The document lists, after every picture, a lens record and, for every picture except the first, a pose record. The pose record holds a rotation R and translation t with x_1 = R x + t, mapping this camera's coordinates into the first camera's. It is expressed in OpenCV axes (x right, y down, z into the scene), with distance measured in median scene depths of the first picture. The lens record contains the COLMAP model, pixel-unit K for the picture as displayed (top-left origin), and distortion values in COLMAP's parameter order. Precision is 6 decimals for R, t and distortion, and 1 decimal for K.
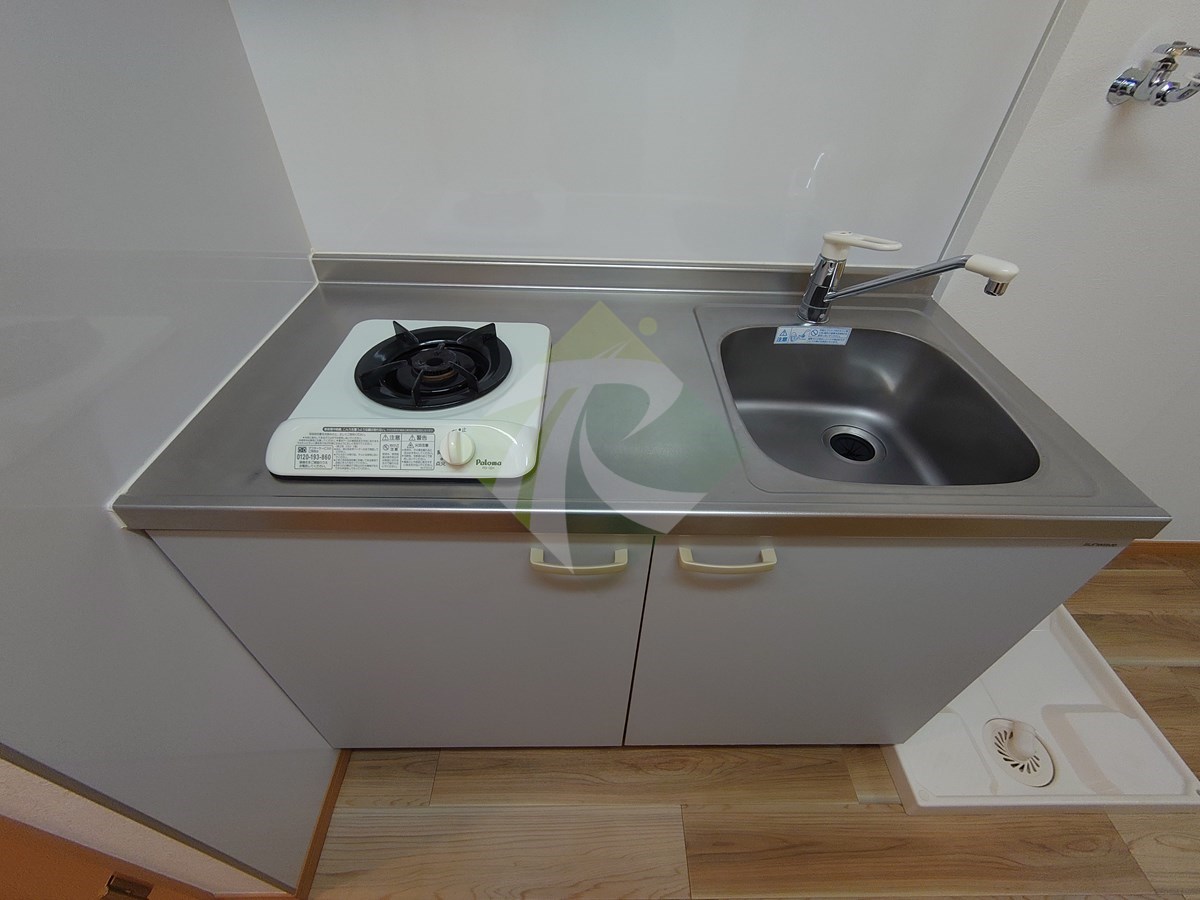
lens RADIAL K [[522.0, 0, 603.5], [0, 522.0, 447.9], [0, 0, 1]] dist [-0.002591, 0.000358]
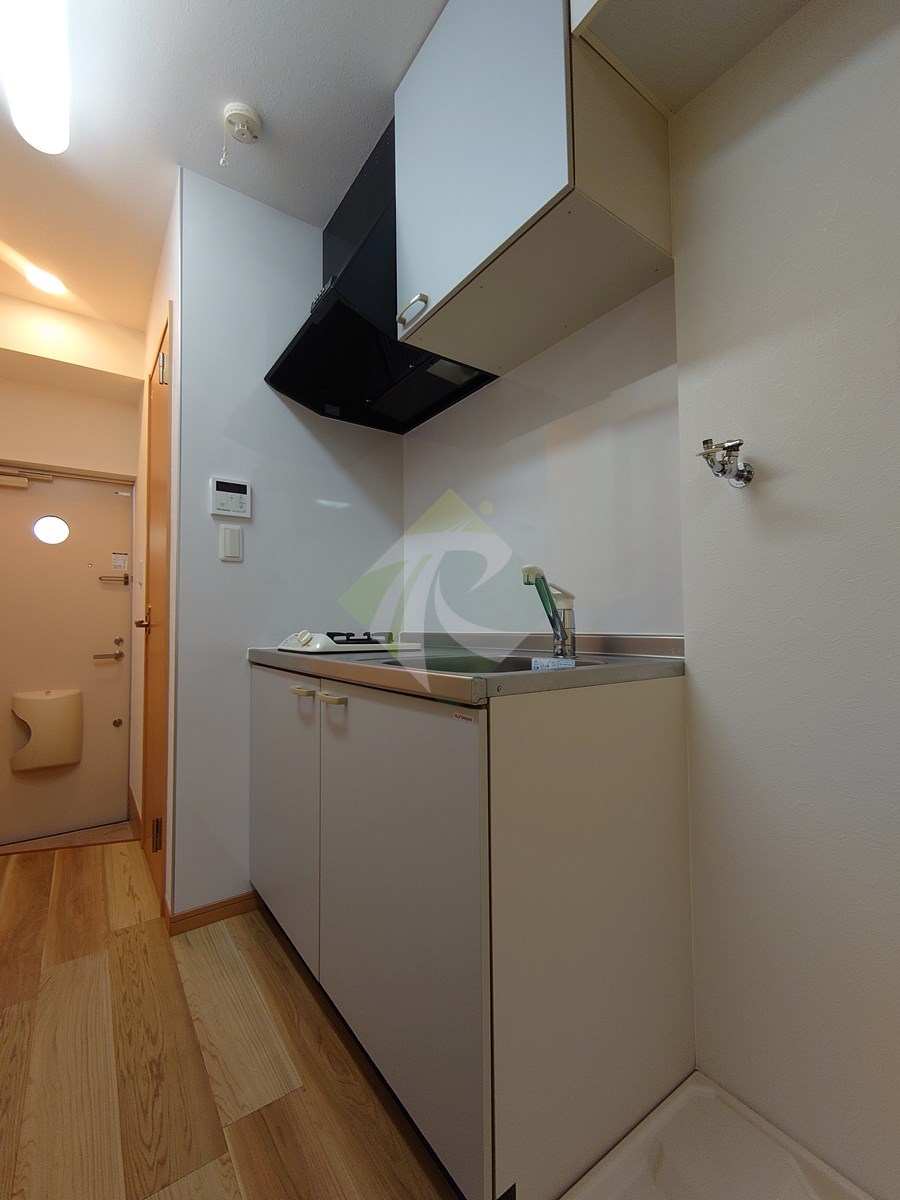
lens RADIAL K [[522.0, 0, 445.8], [0, 522.0, 604.7], [0, 0, 1]] dist [-0.002591, 0.000358]
pose [[0.560665, -0.066352, -0.825380, 1.151805], [-0.533410, 0.733472, -0.421299, 0.308932], [0.633347, 0.676473, 0.375839, 0.219651]]
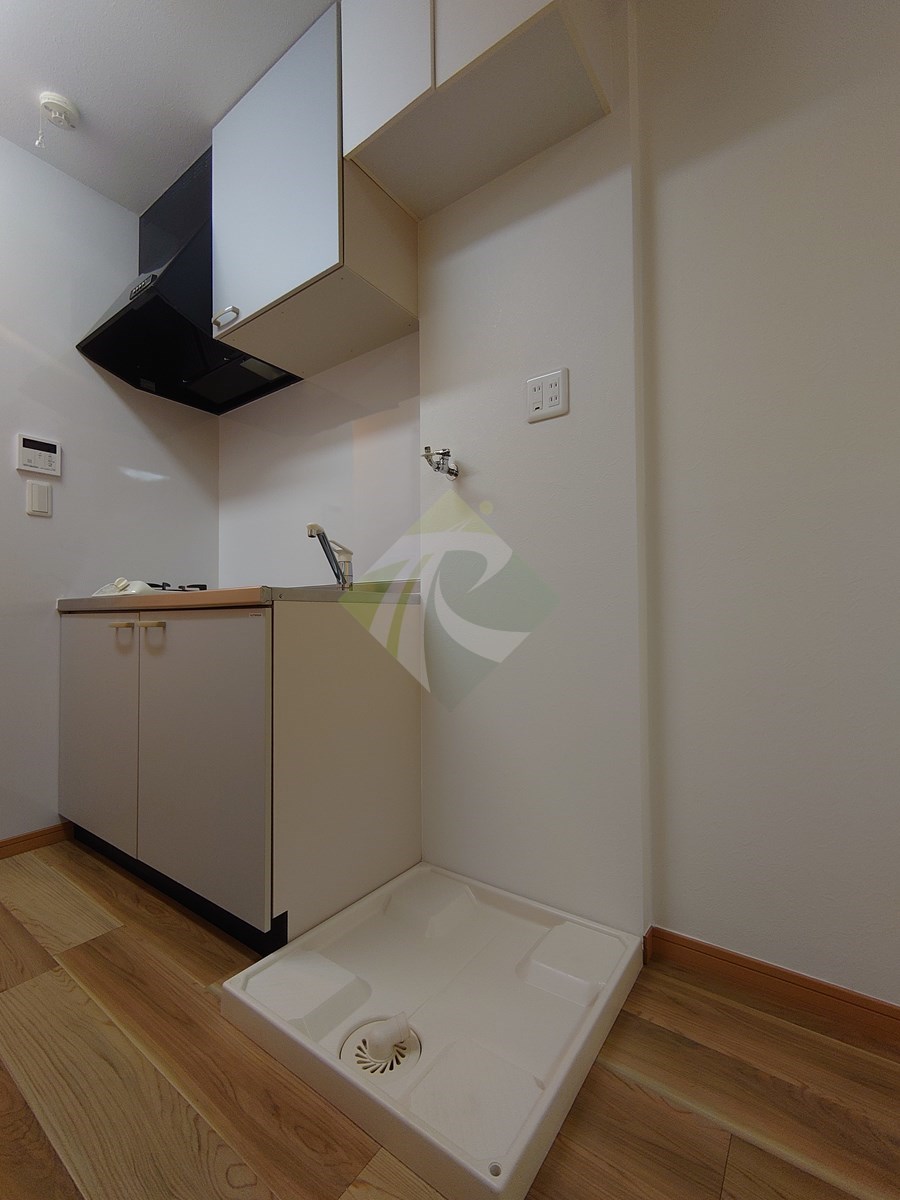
lens RADIAL K [[522.0, 0, 452.4], [0, 522.0, 607.5], [0, 0, 1]] dist [-0.002591, 0.000358]
pose [[0.800747, -0.047870, -0.597086, 1.527024], [-0.376779, 0.734658, -0.564194, 0.549246], [0.465662, 0.676747, 0.570239, 0.176774]]
